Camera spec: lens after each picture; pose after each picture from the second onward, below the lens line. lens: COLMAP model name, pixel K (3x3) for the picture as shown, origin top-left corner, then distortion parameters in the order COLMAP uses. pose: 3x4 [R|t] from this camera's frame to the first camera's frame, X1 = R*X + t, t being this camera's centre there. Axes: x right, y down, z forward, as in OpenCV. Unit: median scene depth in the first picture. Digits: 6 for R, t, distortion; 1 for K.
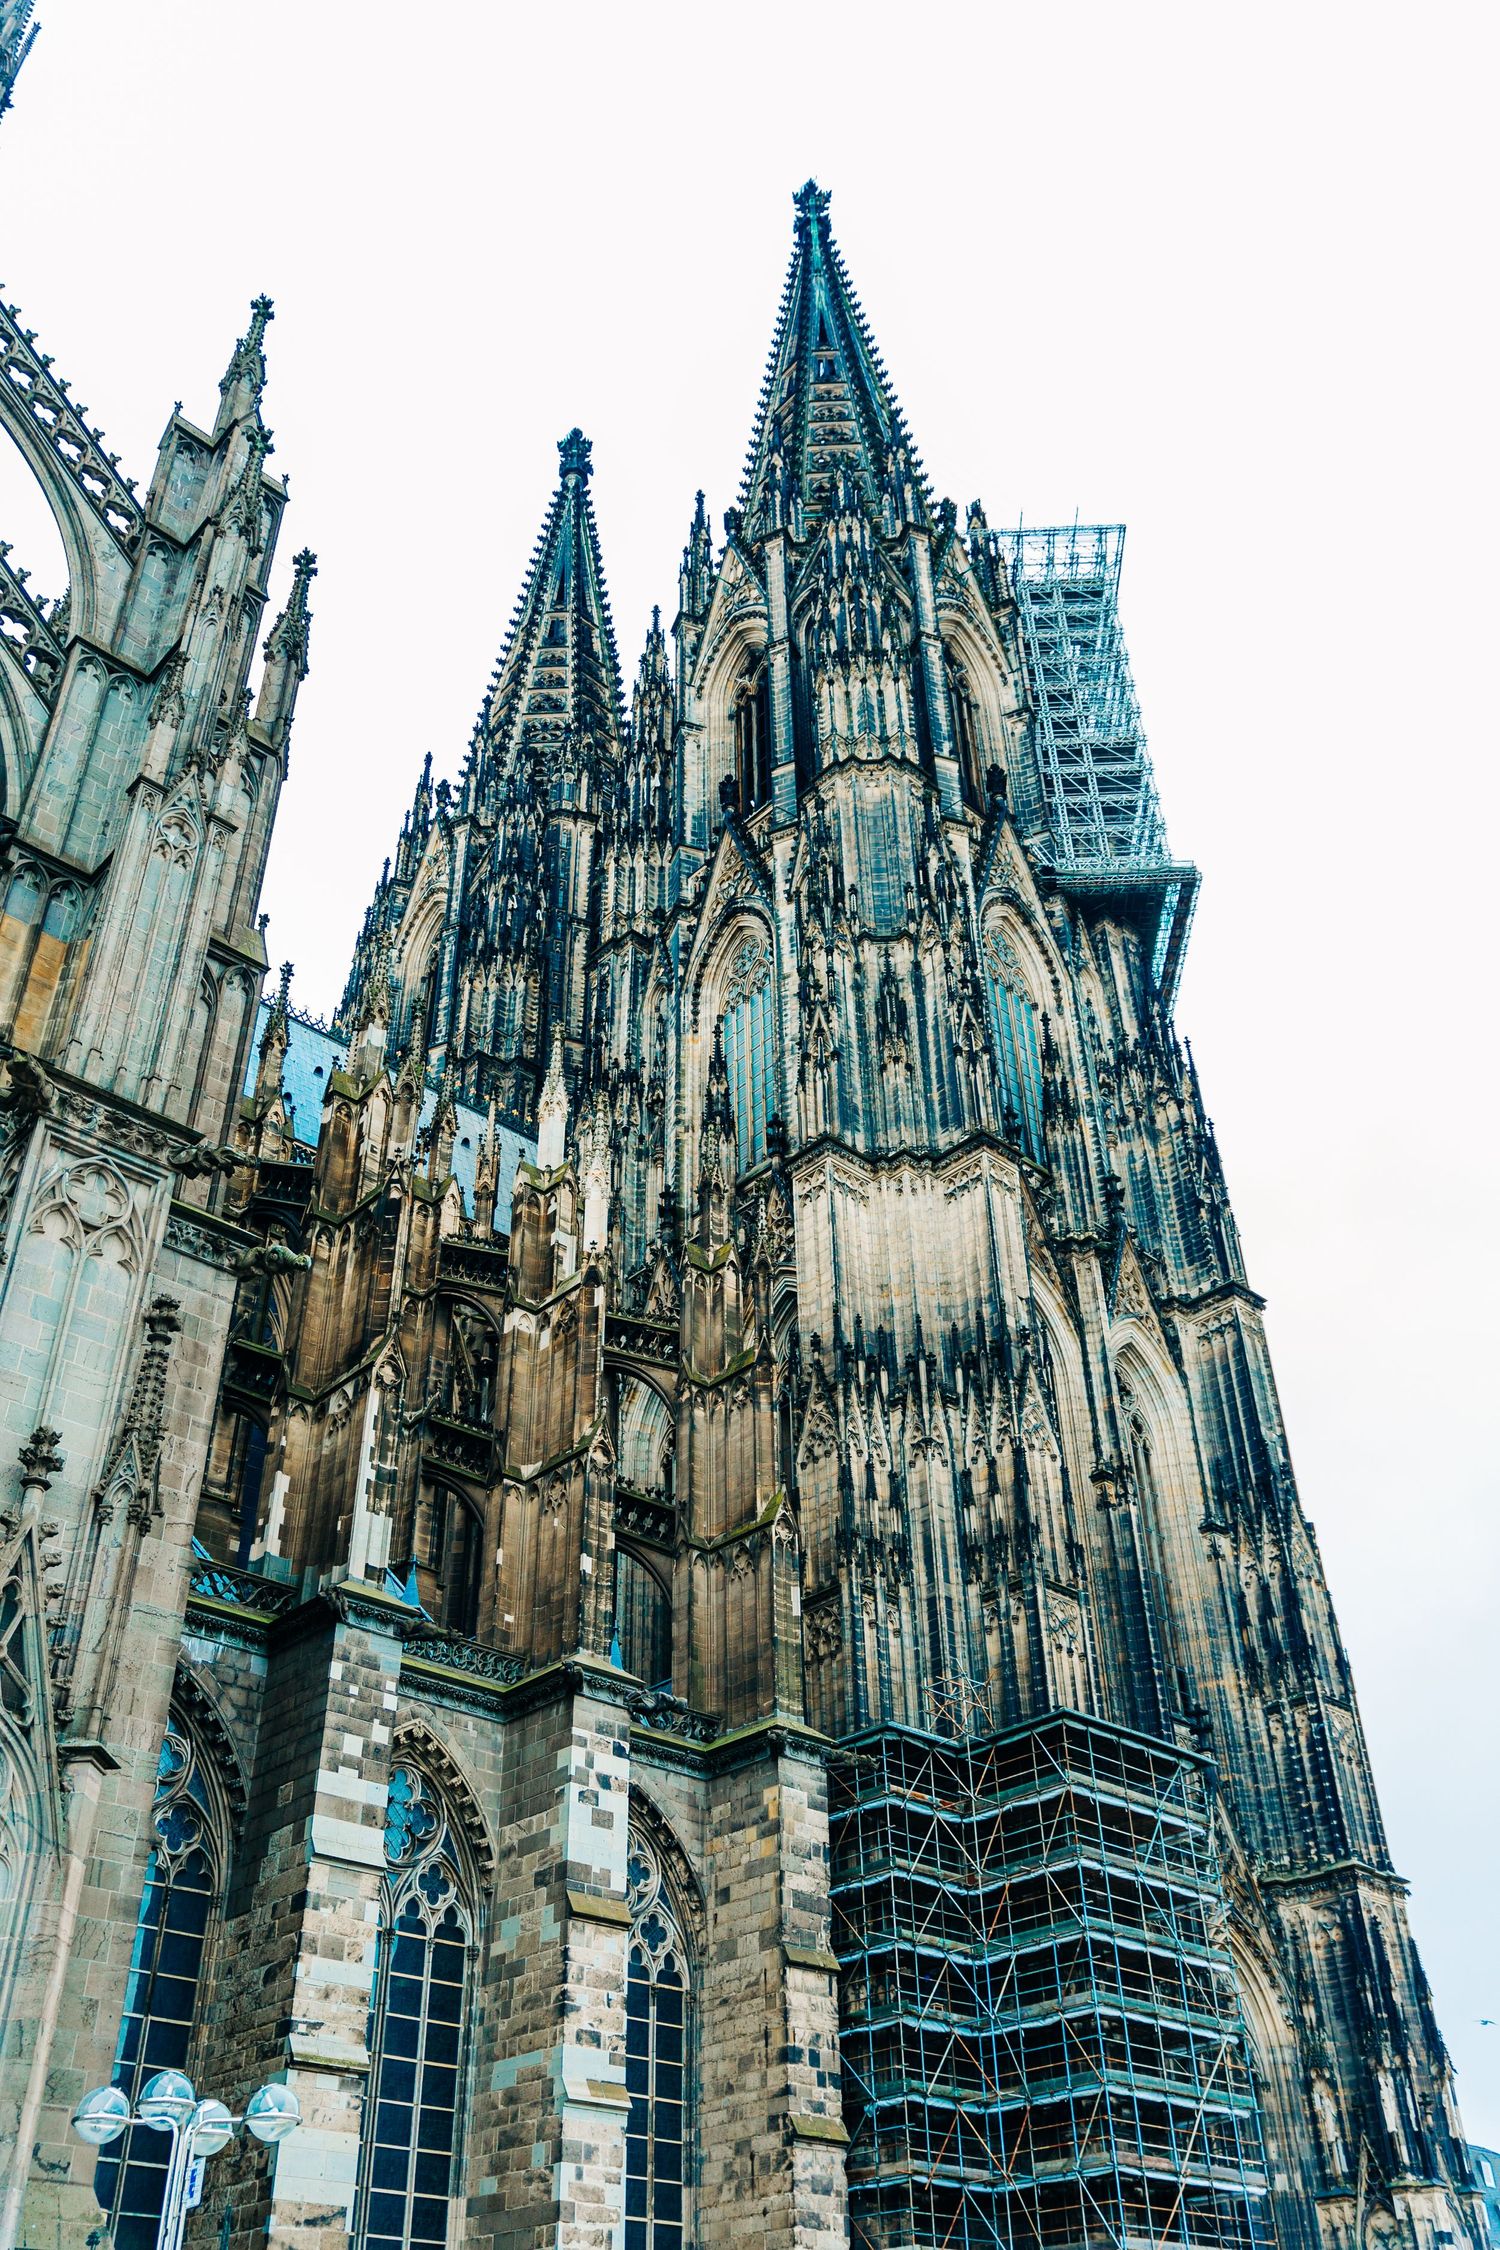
lens RADIAL K [[1910.2, 0, 758.8], [0, 1910.2, 1120.5], [0, 0, 1]] dist [-0.018970, 0.009813]
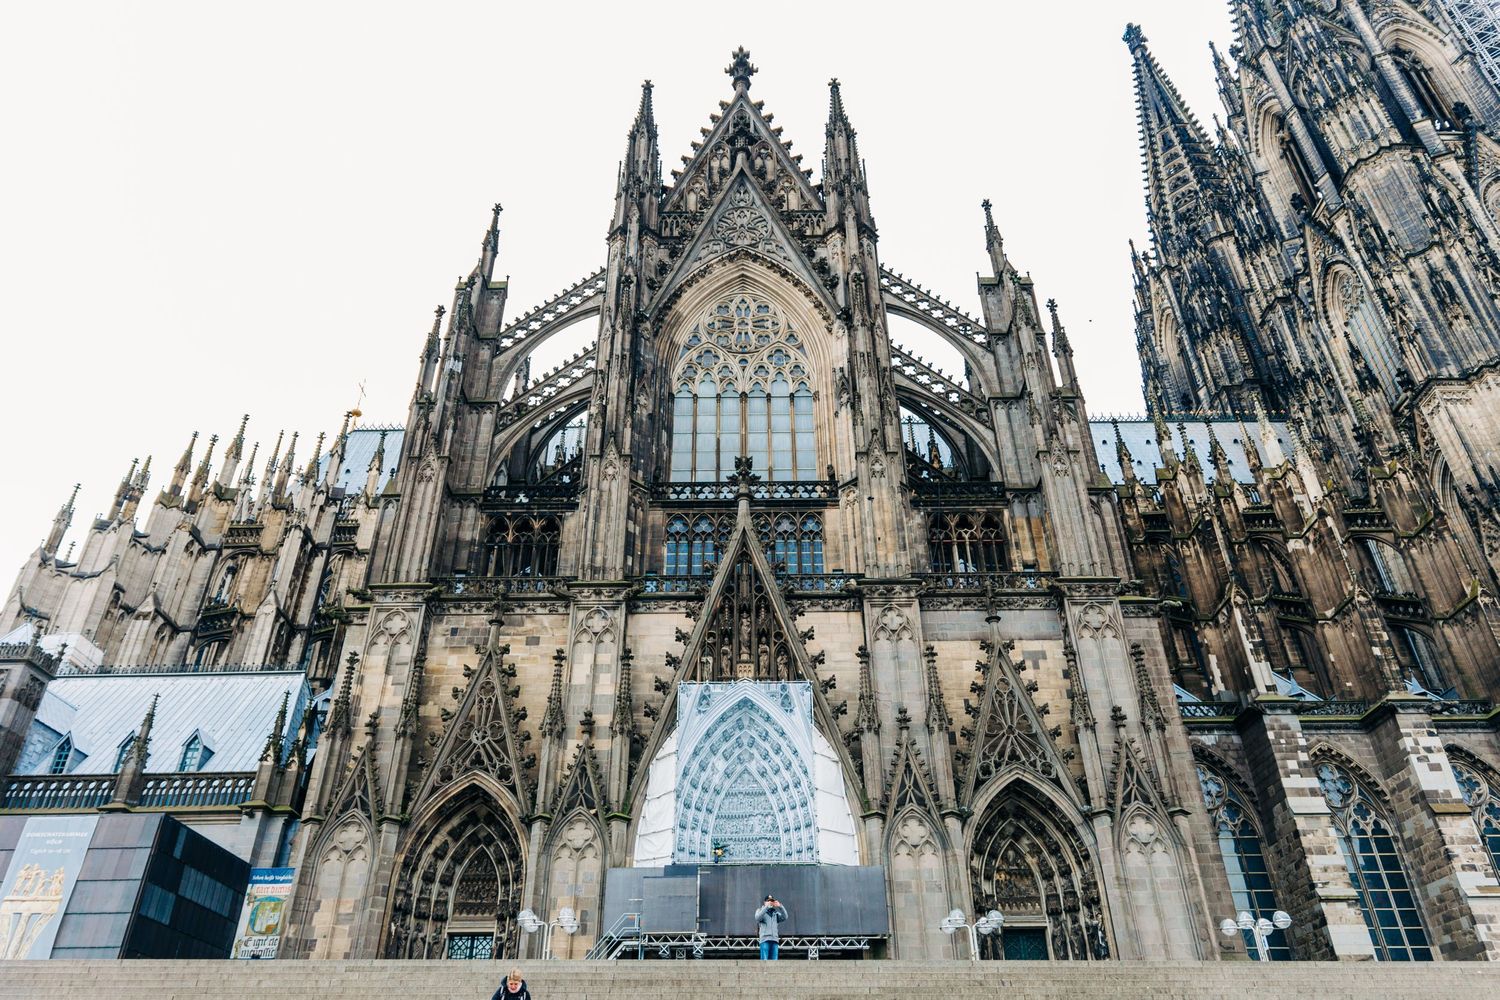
lens RADIAL K [[1038.8, 0, 743.8], [0, 1038.8, 497.5], [0, 0, 1]] dist [0.003356, -0.003589]
pose [[0.731739, -0.367580, -0.573971, 0.082418], [0.408188, 0.910731, -0.062859, -0.091295], [0.545839, -0.188292, 0.816459, -0.187607]]
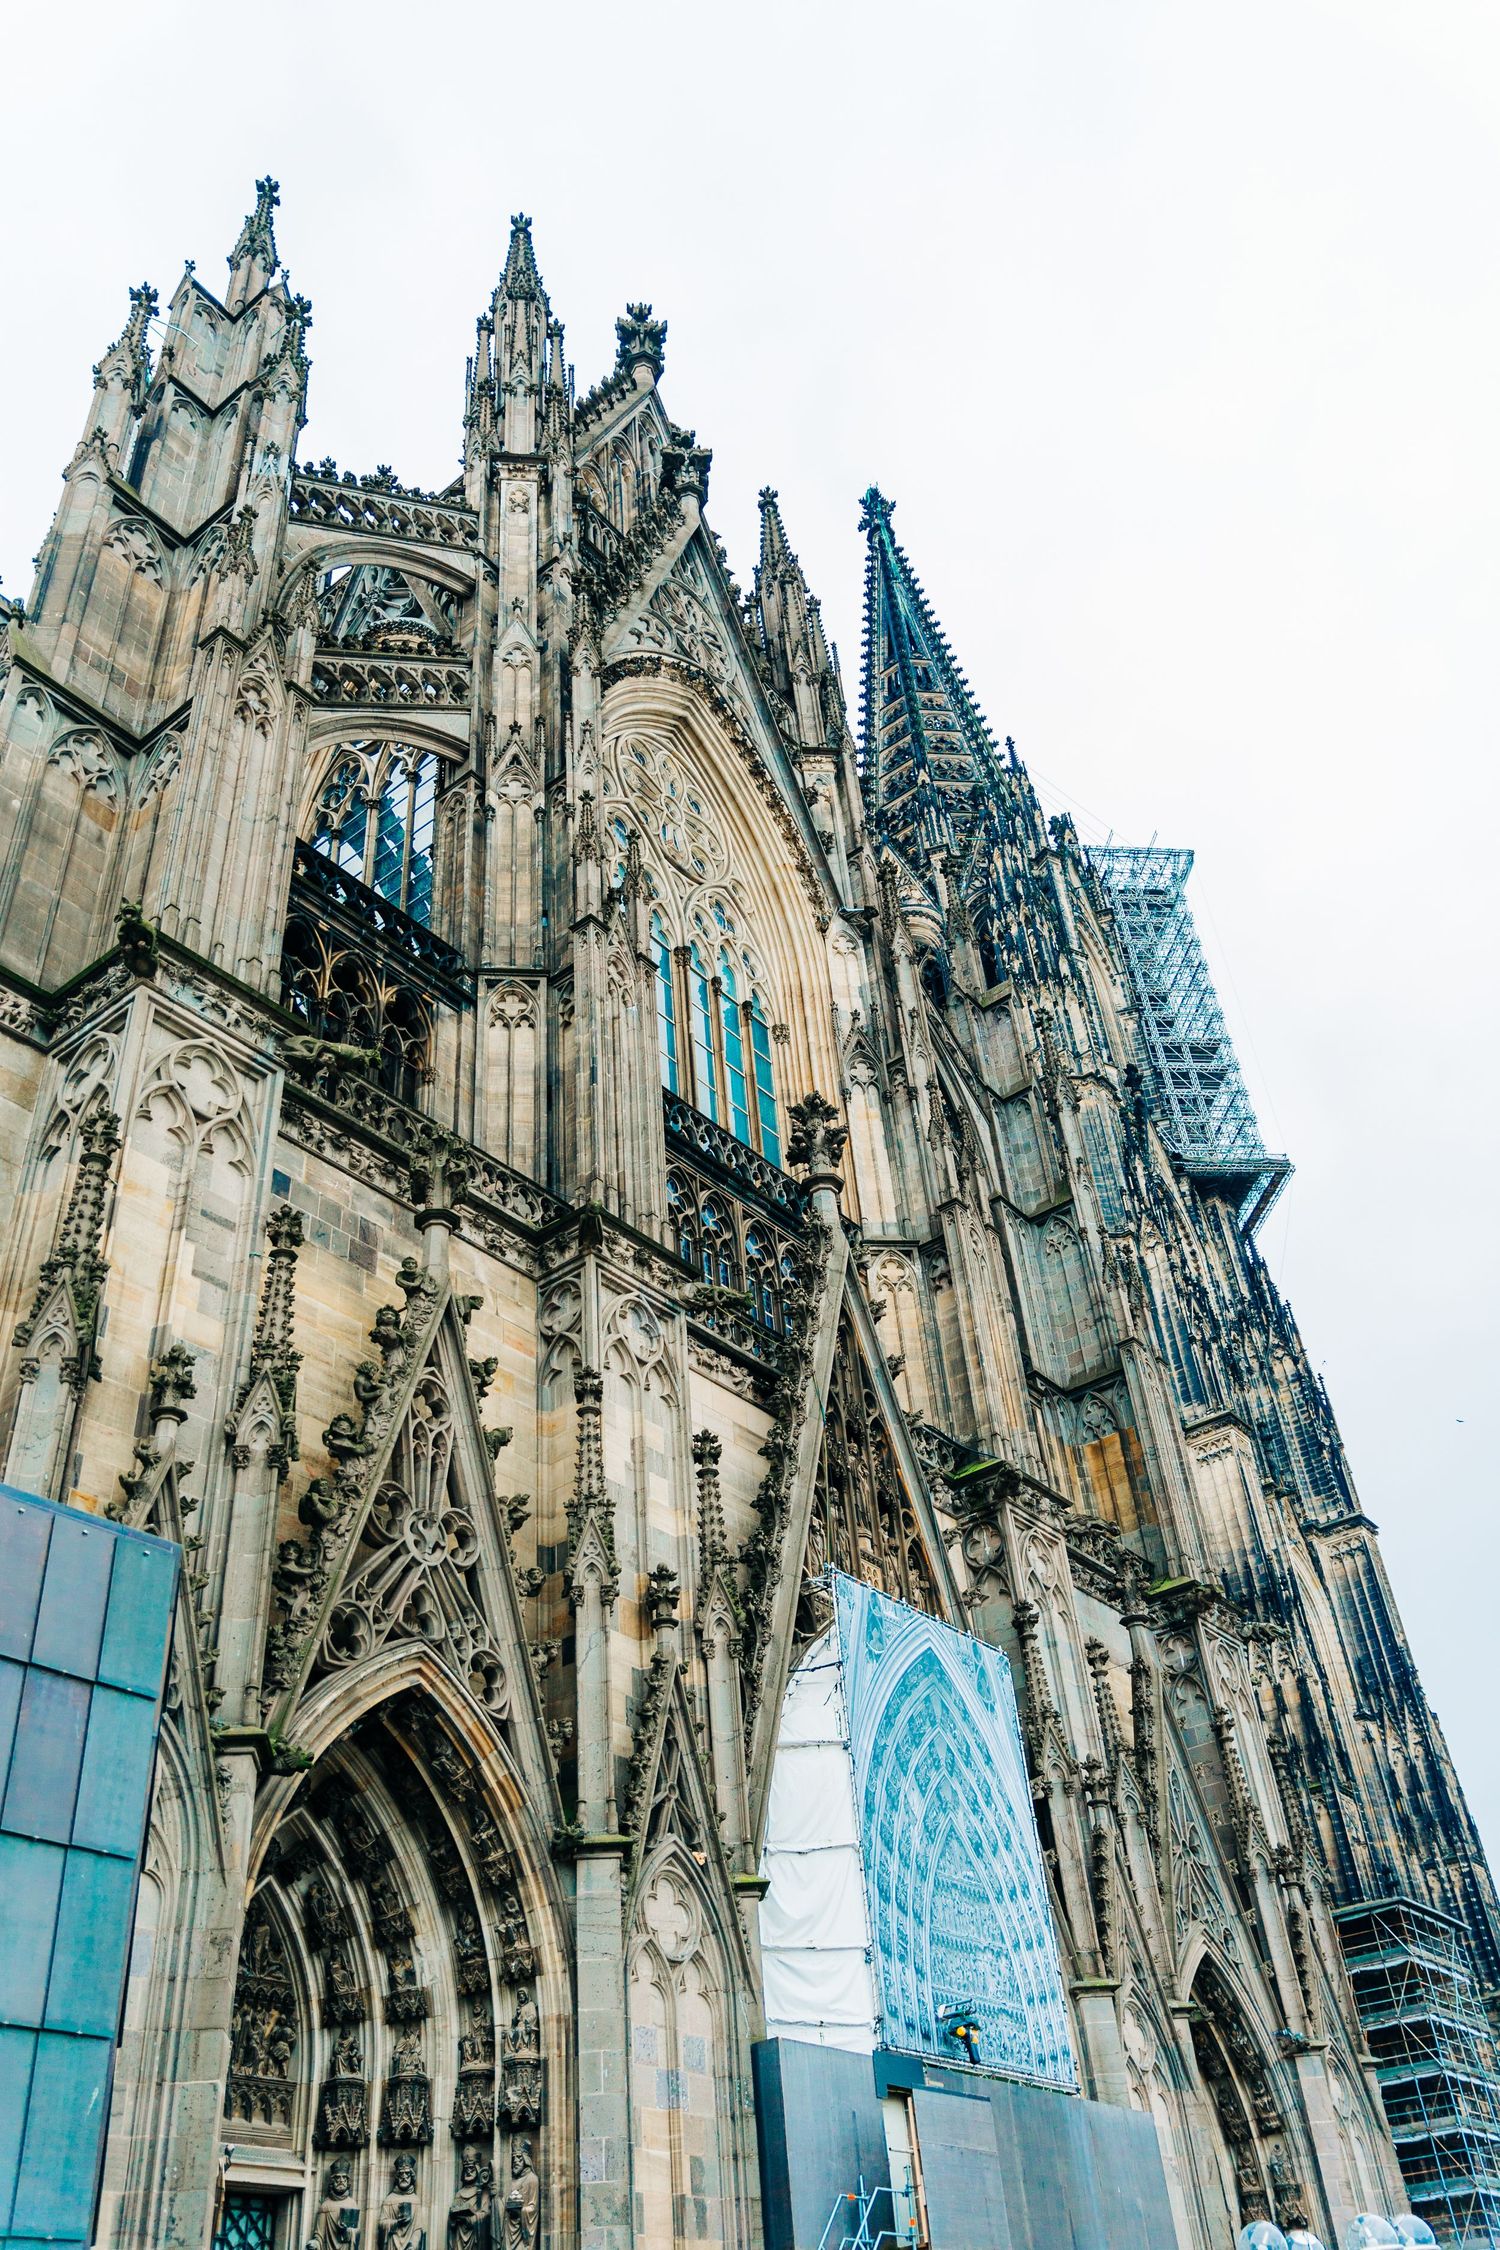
lens RADIAL K [[1791.8, 0, 751.7], [0, 1791.8, 1117.2], [0, 0, 1]] dist [-0.000727, -0.003036]
pose [[0.987292, 0.057552, 0.148131, -0.381323], [-0.053468, 0.998075, -0.031413, -0.133861], [-0.149654, 0.023094, 0.988469, -0.151947]]
